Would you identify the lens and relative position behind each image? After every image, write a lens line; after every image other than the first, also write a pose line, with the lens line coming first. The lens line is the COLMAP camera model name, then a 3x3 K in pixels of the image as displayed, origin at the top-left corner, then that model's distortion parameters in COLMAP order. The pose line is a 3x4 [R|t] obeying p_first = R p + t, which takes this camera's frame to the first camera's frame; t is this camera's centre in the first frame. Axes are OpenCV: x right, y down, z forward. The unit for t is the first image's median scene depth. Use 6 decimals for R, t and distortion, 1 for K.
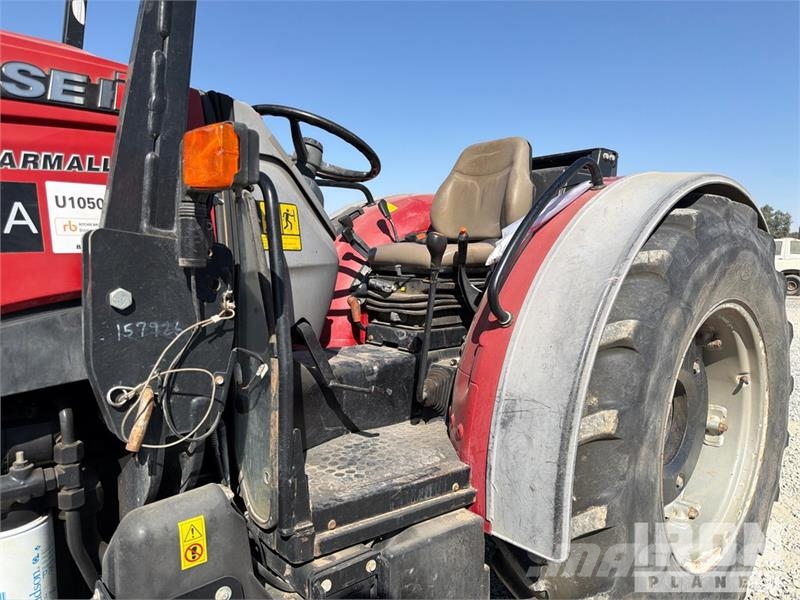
lens RADIAL K [[563.7, 0, 409.8], [0, 563.7, 299.6], [0, 0, 1]] dist [0.005919, 0.001136]
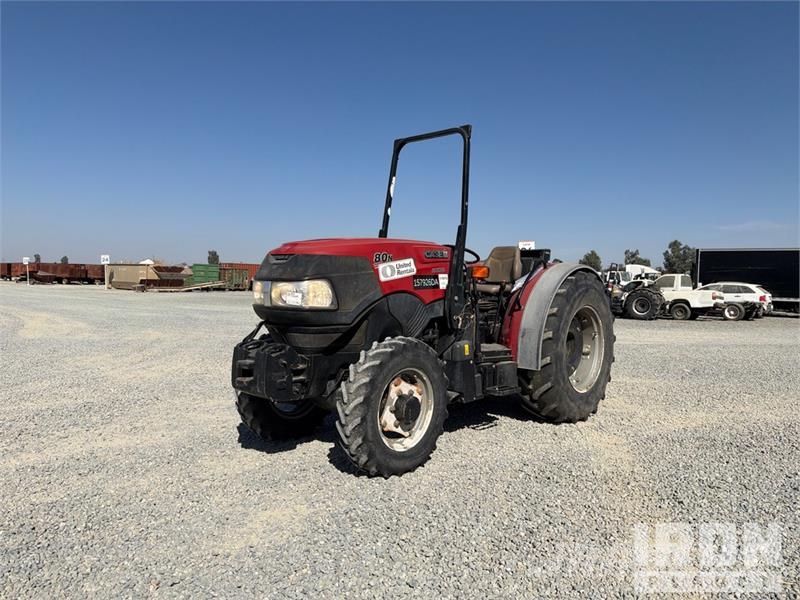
lens RADIAL K [[553.1, 0, 400.0], [0, 553.1, 300.0], [0, 0, 1]] dist [0.063307, -0.000371]
pose [[0.994854, 0.014231, 0.100311, -0.959596], [-0.009879, 0.998993, -0.043758, 0.148160], [-0.100833, 0.042542, 0.993993, -2.438911]]
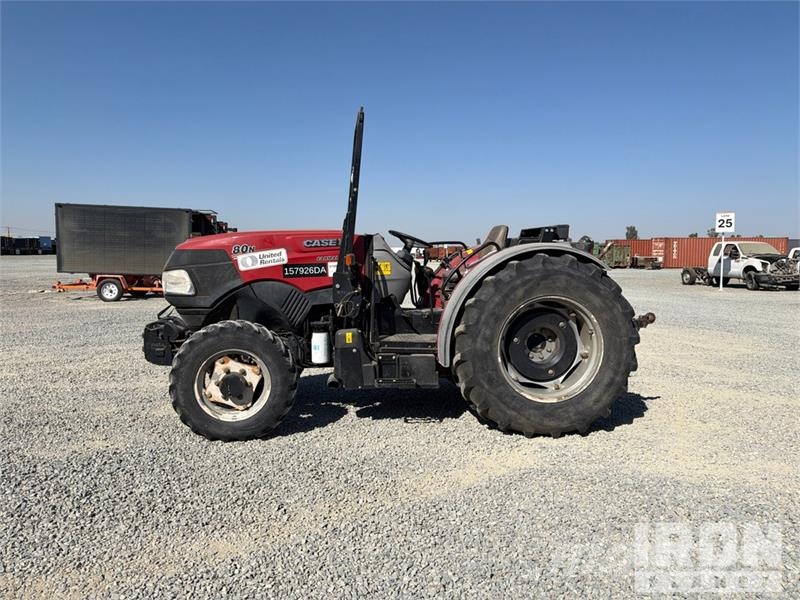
lens RADIAL K [[553.1, 0, 400.0], [0, 553.1, 300.0], [0, 0, 1]] dist [0.063307, -0.000371]
pose [[0.834670, 0.041803, -0.549161, 1.702415], [-0.040434, 0.999076, 0.014595, 0.017031], [0.549264, 0.010023, 0.835589, -1.798696]]
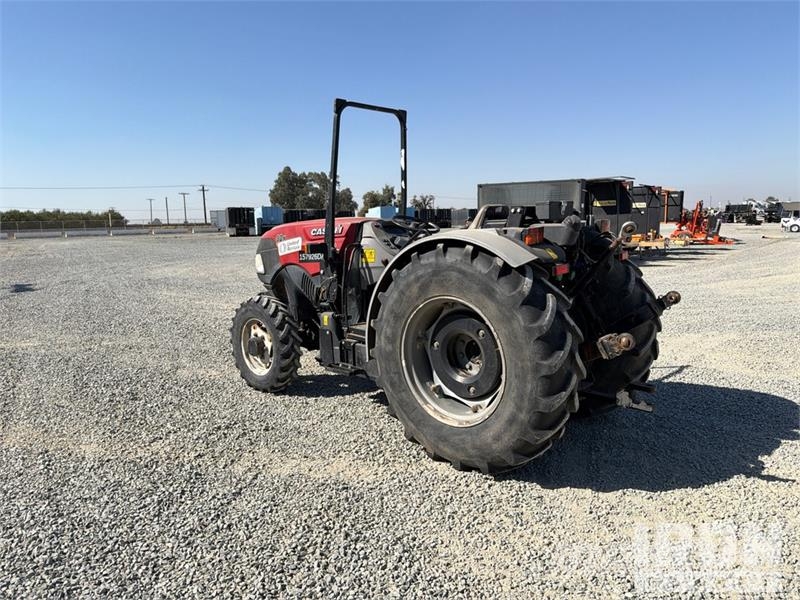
lens RADIAL K [[572.4, 0, 400.0], [0, 572.4, 300.0], [0, 0, 1]] dist [-0.052750, 0.000288]
pose [[0.090709, 0.123585, -0.988180, 3.232310], [-0.047966, 0.991661, 0.119617, -0.275105], [0.994722, 0.036548, 0.095880, 0.786565]]
